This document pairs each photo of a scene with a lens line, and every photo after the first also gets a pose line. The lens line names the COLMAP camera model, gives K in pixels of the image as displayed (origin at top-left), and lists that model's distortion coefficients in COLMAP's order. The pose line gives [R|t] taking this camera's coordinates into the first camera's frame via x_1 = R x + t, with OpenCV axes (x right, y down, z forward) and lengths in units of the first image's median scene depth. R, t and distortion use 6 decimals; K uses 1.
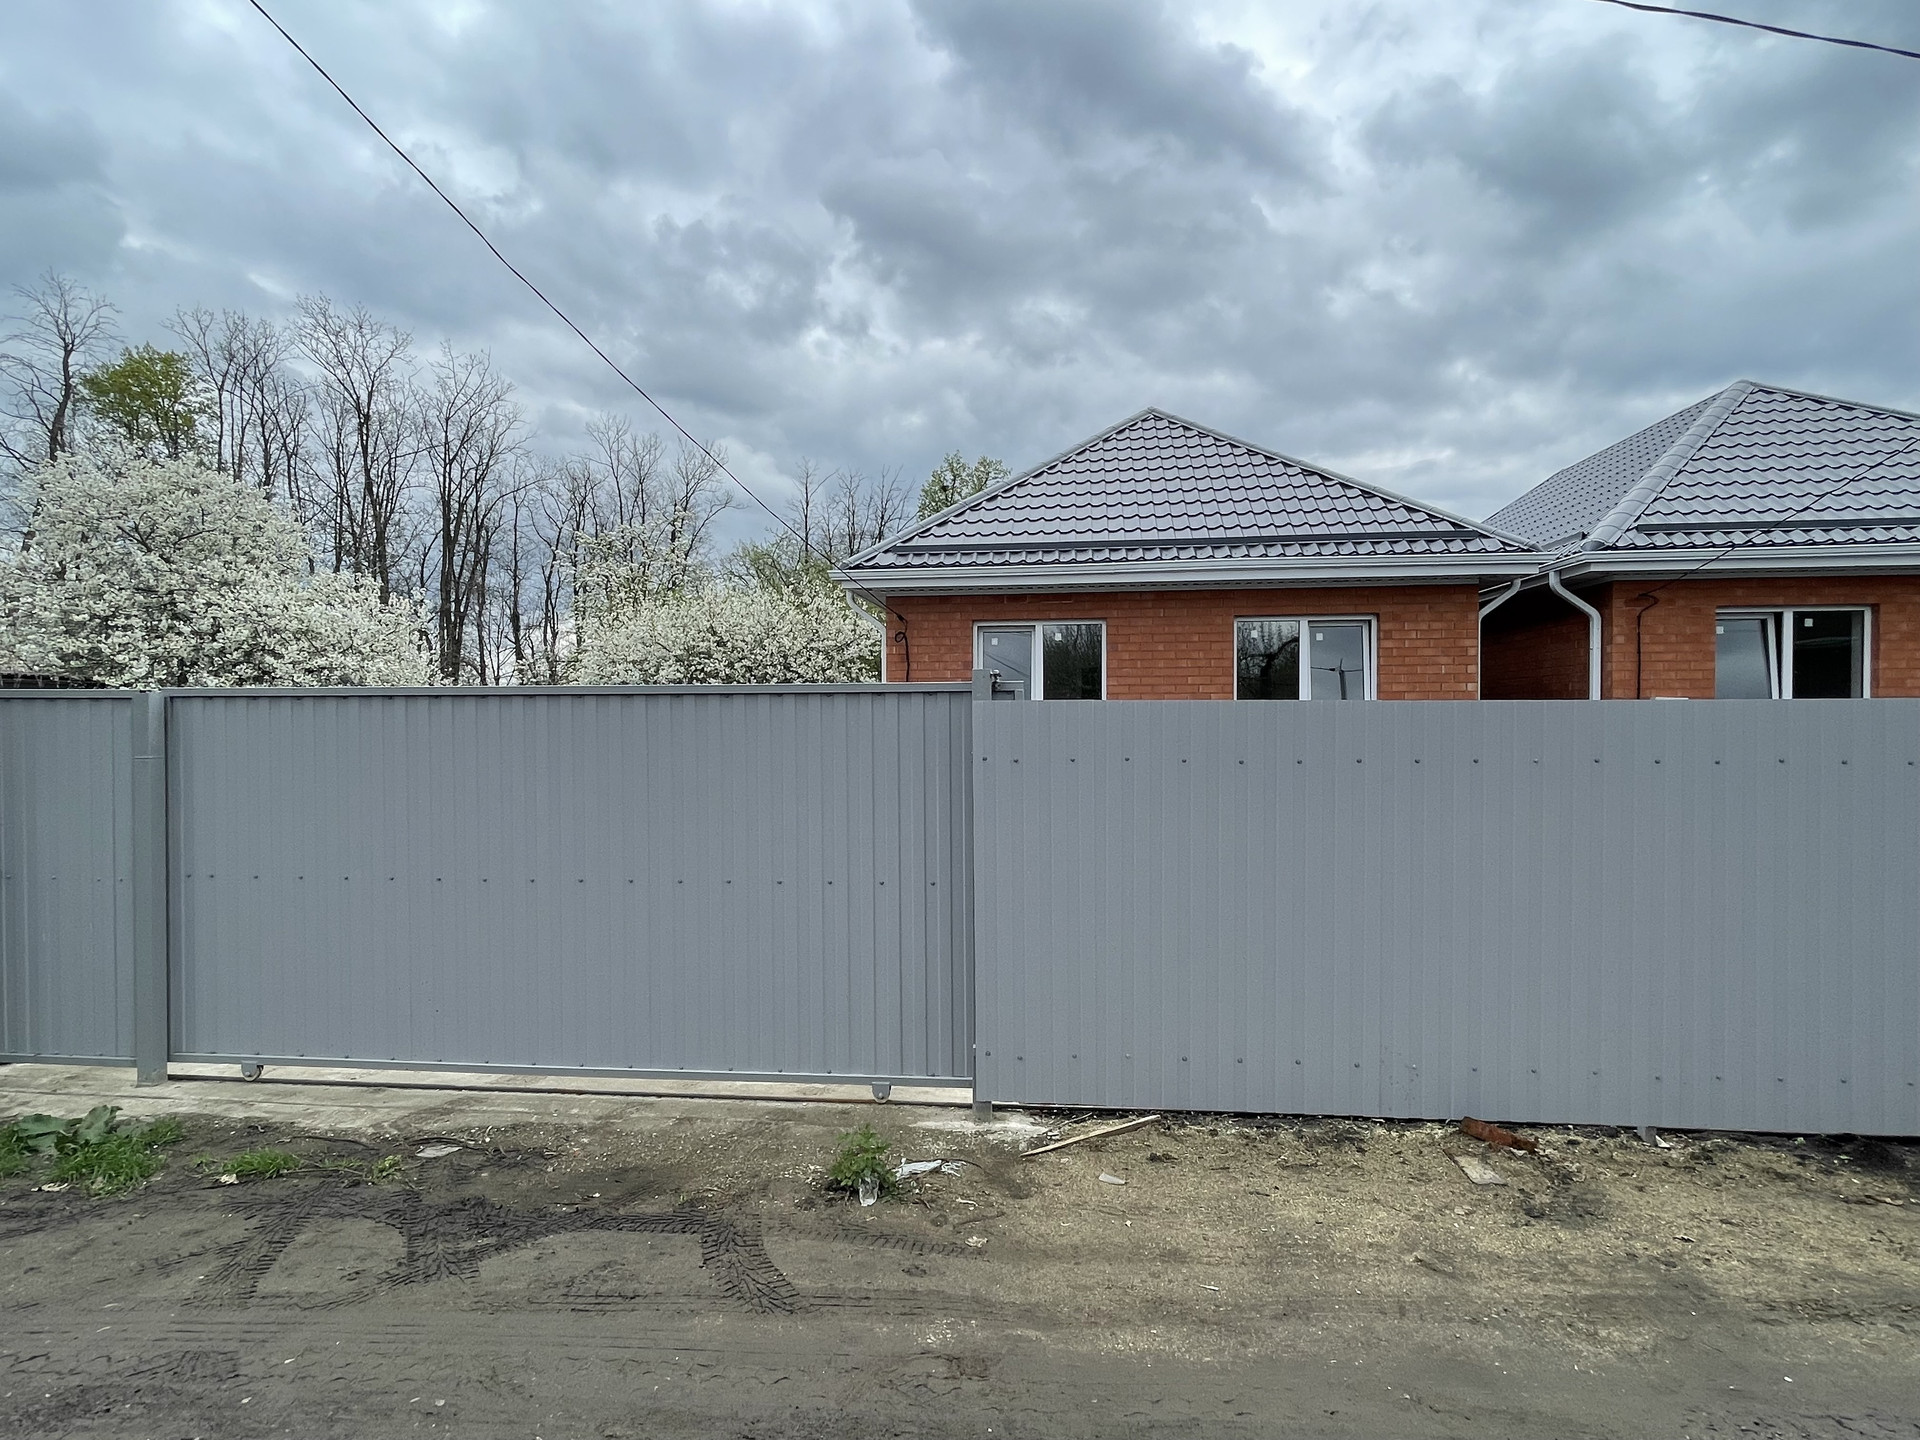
lens RADIAL K [[965.3, 0, 964.6], [0, 965.3, 715.1], [0, 0, 1]] dist [0.006306, 0.000666]
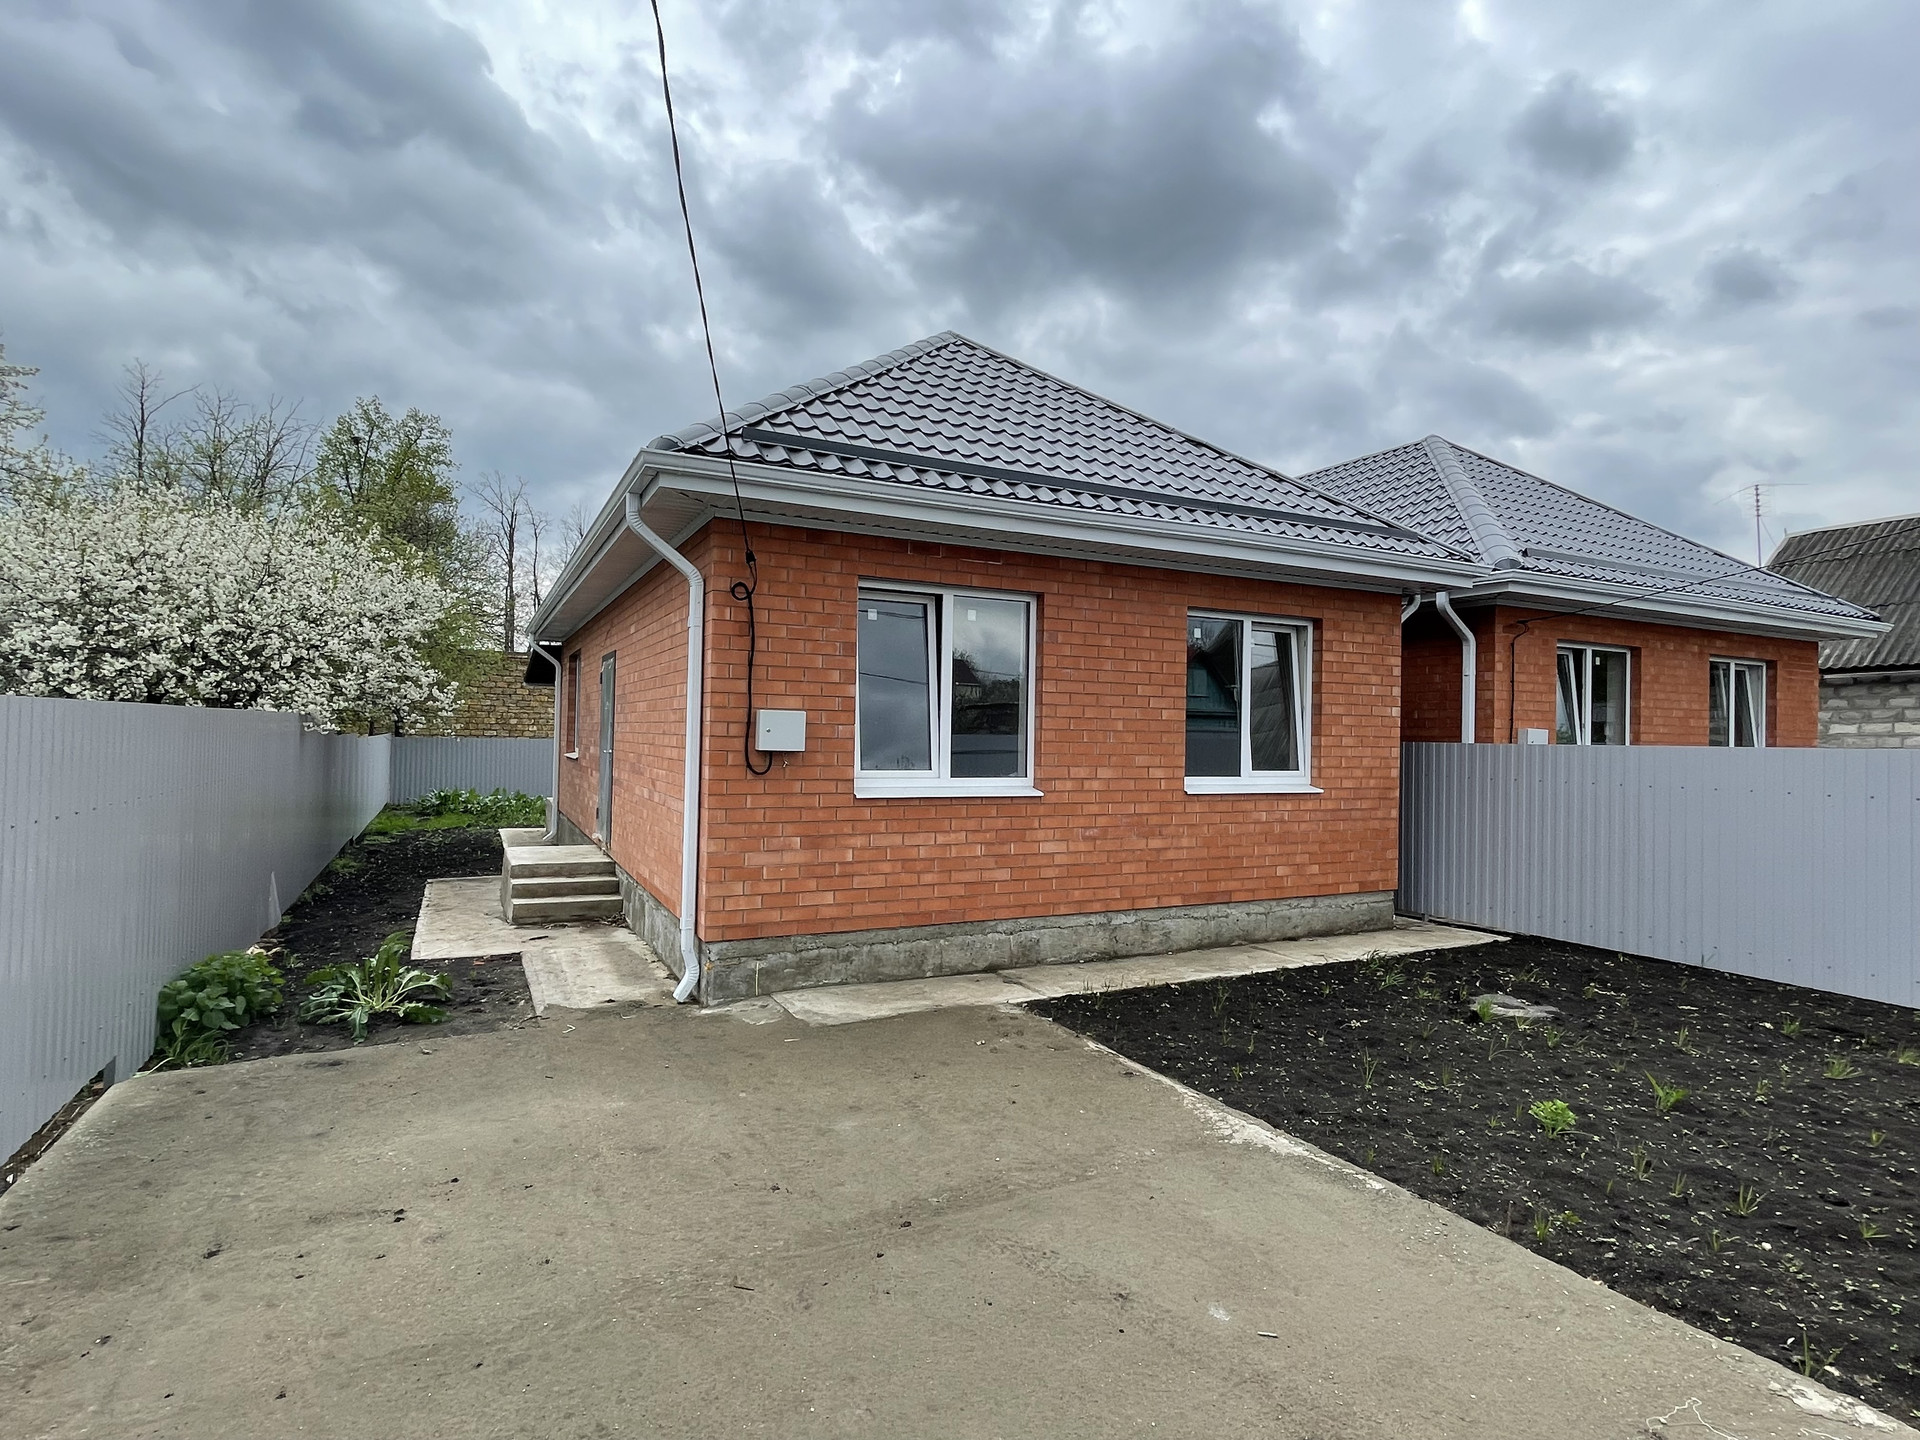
lens RADIAL K [[965.3, 0, 946.8], [0, 965.3, 718.3], [0, 0, 1]] dist [0.006306, 0.000666]
pose [[0.839497, 0.027920, 0.542647, -0.277637], [-0.021140, 0.999601, -0.018726, 0.001509], [-0.542953, 0.004249, 0.839752, 0.472281]]
